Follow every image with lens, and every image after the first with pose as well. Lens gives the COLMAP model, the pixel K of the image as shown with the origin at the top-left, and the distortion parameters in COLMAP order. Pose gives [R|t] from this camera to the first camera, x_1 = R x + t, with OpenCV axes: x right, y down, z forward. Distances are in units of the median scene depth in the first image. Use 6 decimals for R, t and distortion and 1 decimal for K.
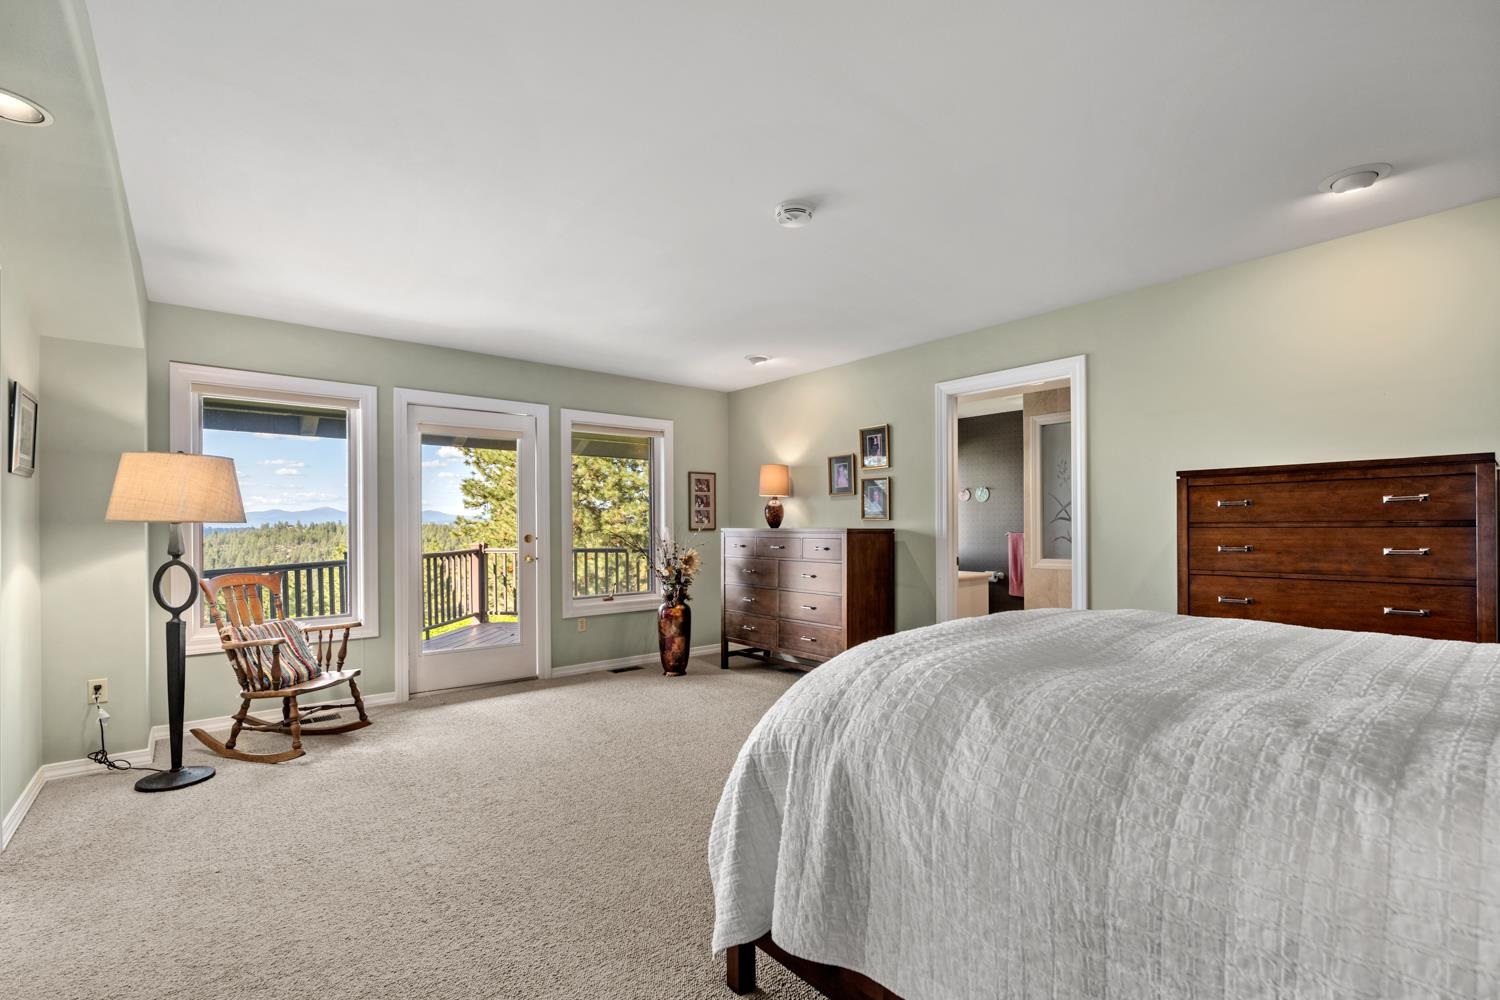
lens RADIAL K [[673.7, 0, 748.3], [0, 673.7, 502.9], [0, 0, 1]] dist [-0.004644, 0.000100]
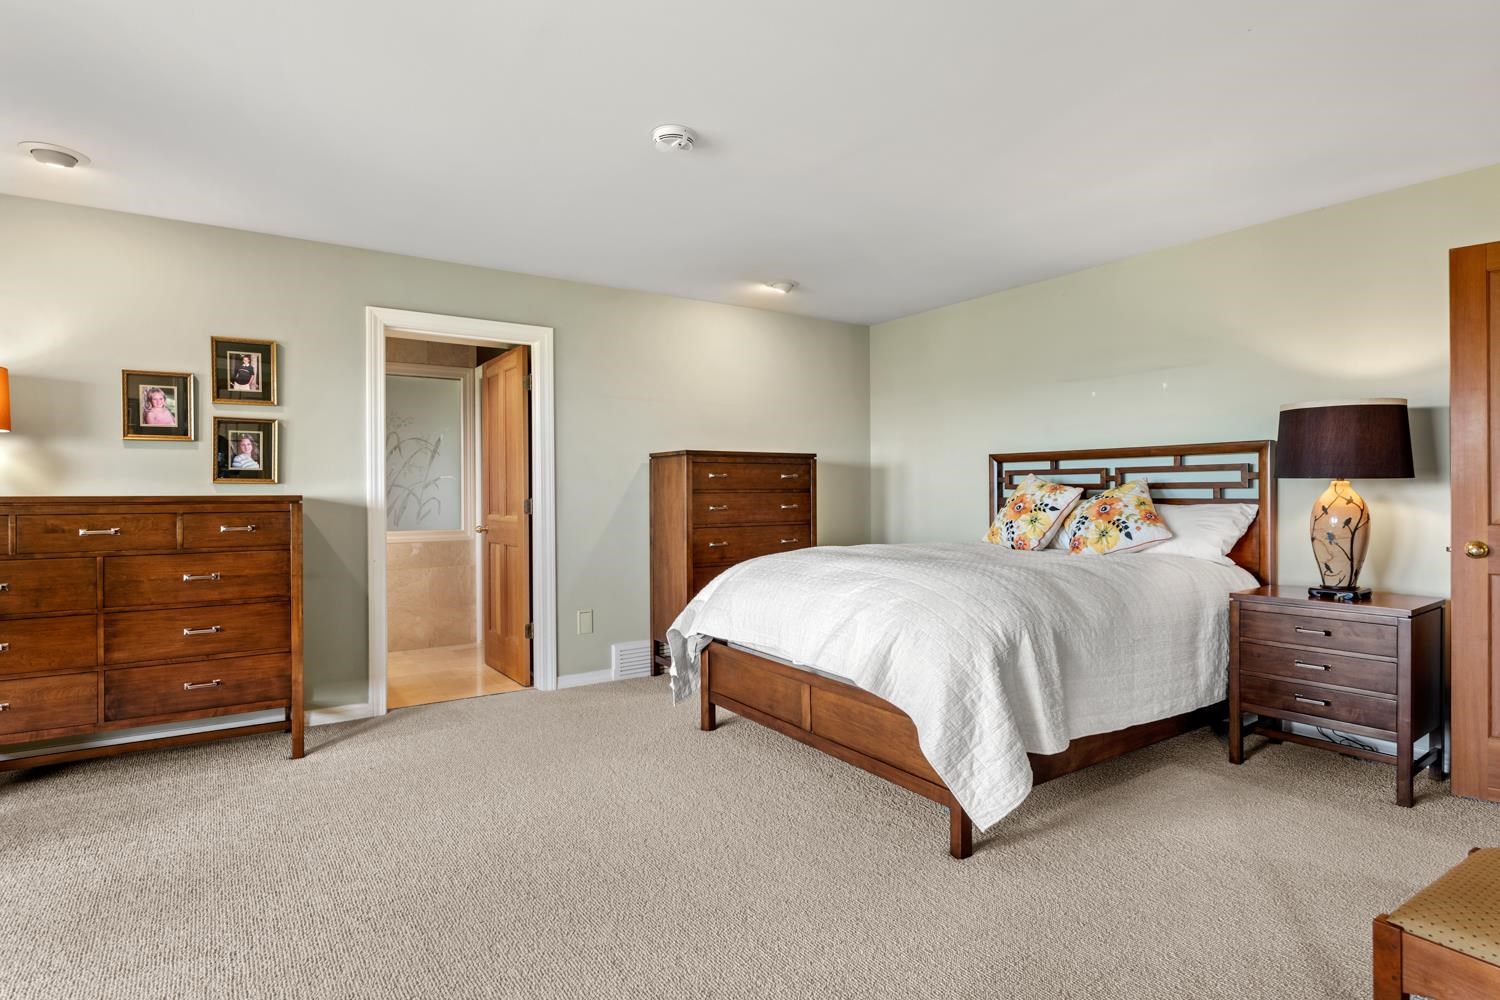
lens RADIAL K [[784.2, 0, 750.7], [0, 784.2, 492.8], [0, 0, 1]] dist [-0.003649, 0.000006]
pose [[0.086080, 0.007103, 0.996263, -0.892273], [-0.030105, 0.999537, -0.004525, 0.040426], [-0.995833, -0.029603, 0.086253, 0.766670]]
